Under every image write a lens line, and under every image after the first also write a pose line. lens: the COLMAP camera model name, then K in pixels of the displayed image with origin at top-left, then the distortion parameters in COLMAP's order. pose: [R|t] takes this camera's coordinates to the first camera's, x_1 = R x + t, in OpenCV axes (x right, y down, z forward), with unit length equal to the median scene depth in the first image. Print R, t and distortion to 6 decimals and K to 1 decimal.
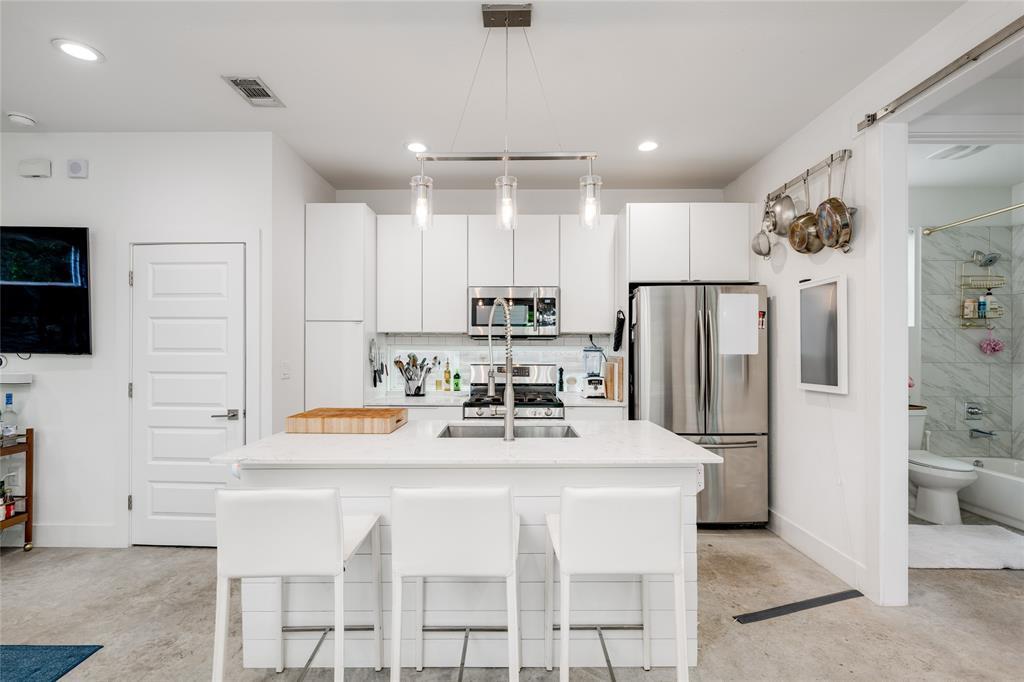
lens RADIAL K [[463.0, 0, 508.1], [0, 463.0, 349.8], [0, 0, 1]] dist [0.001941, -0.001908]
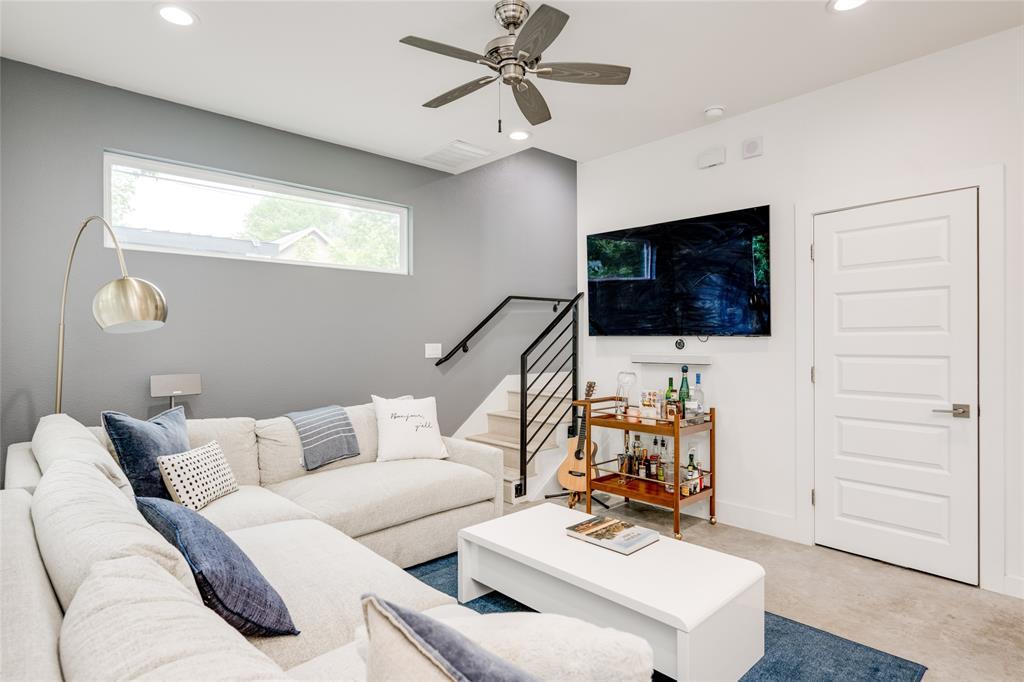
lens RADIAL K [[540.4, 0, 515.3], [0, 540.4, 341.8], [0, 0, 1]] dist [-0.001362, -0.002072]
pose [[0.690594, -0.006830, -0.723211, -0.384439], [0.009333, 0.999956, -0.000532, 0.014997], [0.723183, -0.006382, 0.690627, -0.138613]]
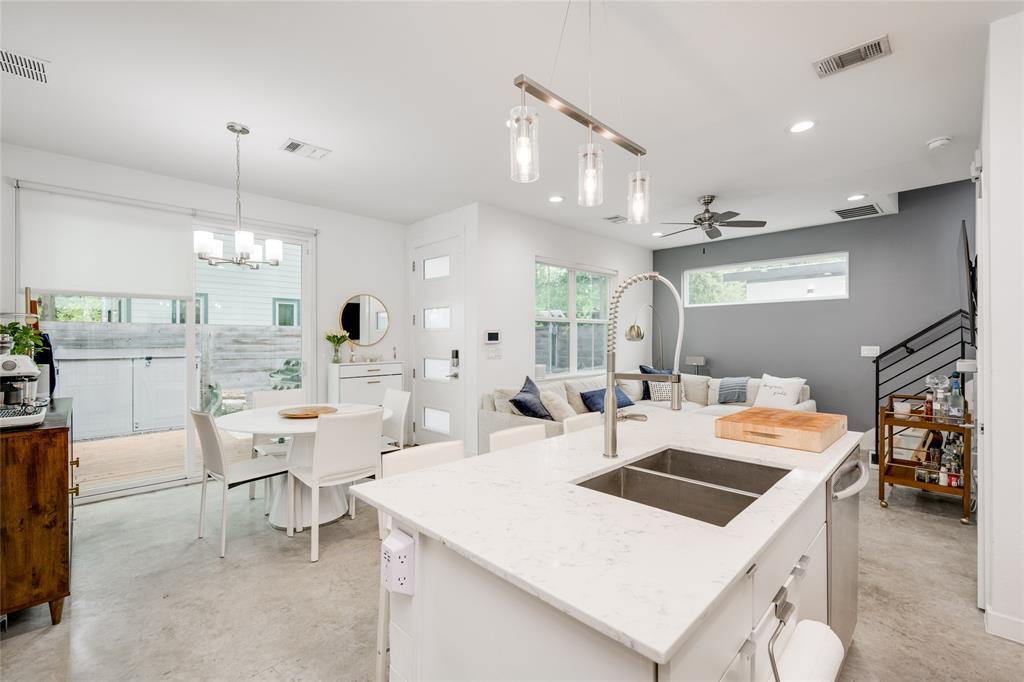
lens RADIAL K [[449.9, 0, 518.4], [0, 449.9, 337.4], [0, 0, 1]] dist [-0.001981, 0.001064]
pose [[-0.702356, -0.004607, -0.711811, 0.393887], [0.001668, 0.999966, -0.008119, -0.002032], [0.711824, -0.006890, -0.702324, 0.839086]]
